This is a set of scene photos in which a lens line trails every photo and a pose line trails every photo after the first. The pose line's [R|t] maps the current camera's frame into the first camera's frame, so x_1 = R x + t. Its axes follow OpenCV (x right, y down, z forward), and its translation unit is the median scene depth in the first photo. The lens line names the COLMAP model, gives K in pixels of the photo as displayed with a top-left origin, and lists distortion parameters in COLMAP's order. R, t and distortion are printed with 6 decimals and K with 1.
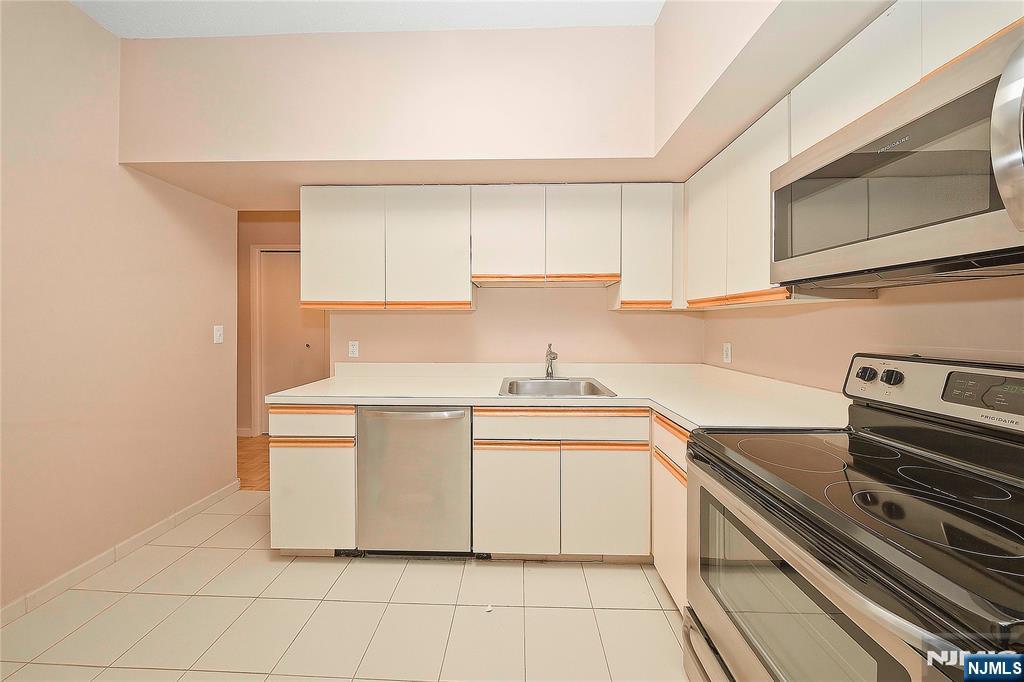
lens RADIAL K [[308.8, 0, 517.1], [0, 308.8, 323.3], [0, 0, 1]] dist [-0.010138, -0.000077]
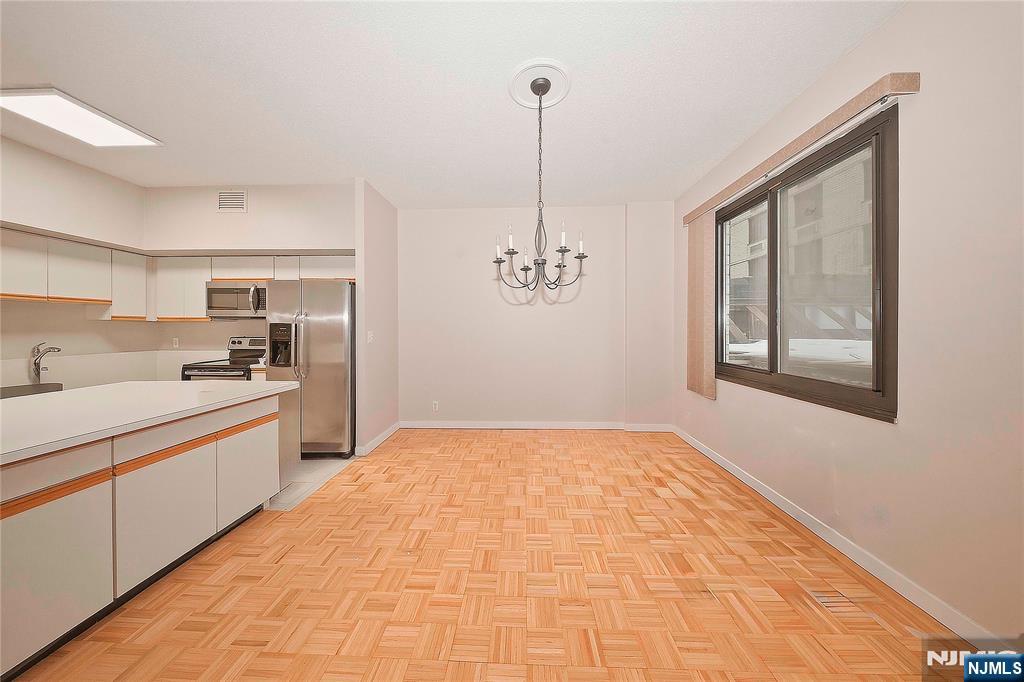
lens RADIAL K [[308.8, 0, 515.9], [0, 308.8, 330.3], [0, 0, 1]] dist [-0.010138, -0.000077]
pose [[0.013692, -0.006760, 0.999883, -1.642221], [-0.004569, 0.999966, 0.006824, -0.012246], [-0.999896, -0.004662, 0.013660, -1.614570]]
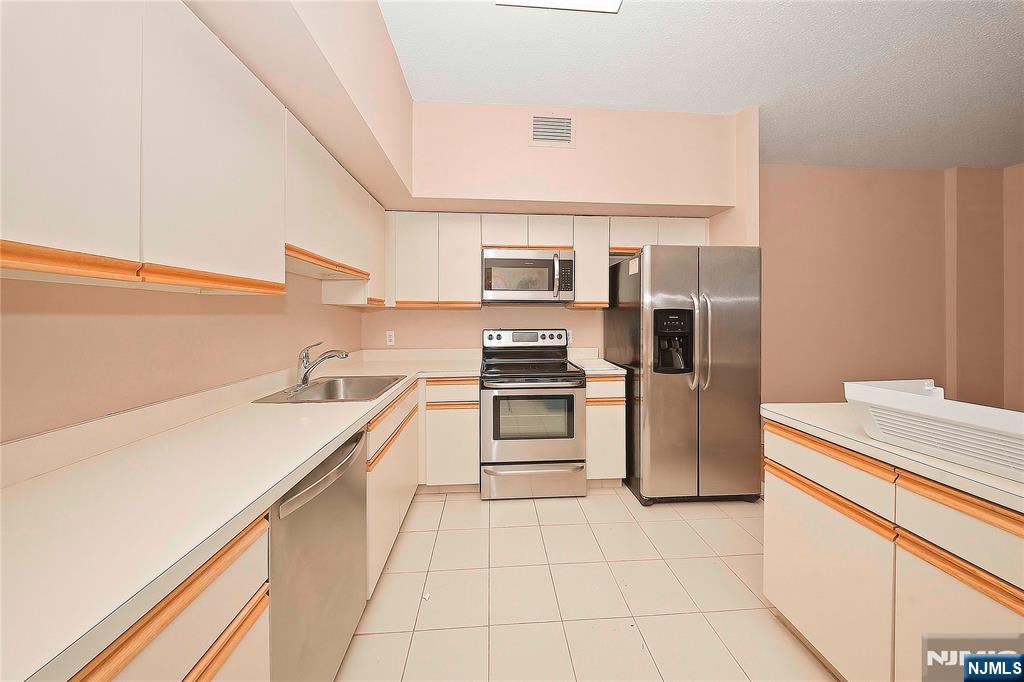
lens RADIAL K [[308.8, 0, 512.9], [0, 308.8, 318.2], [0, 0, 1]] dist [-0.010138, -0.000077]
pose [[-0.083391, -0.004475, 0.996507, -0.988256], [-0.000355, 0.999990, 0.004461, -0.003919], [-0.996517, 0.000018, -0.083392, 0.685409]]
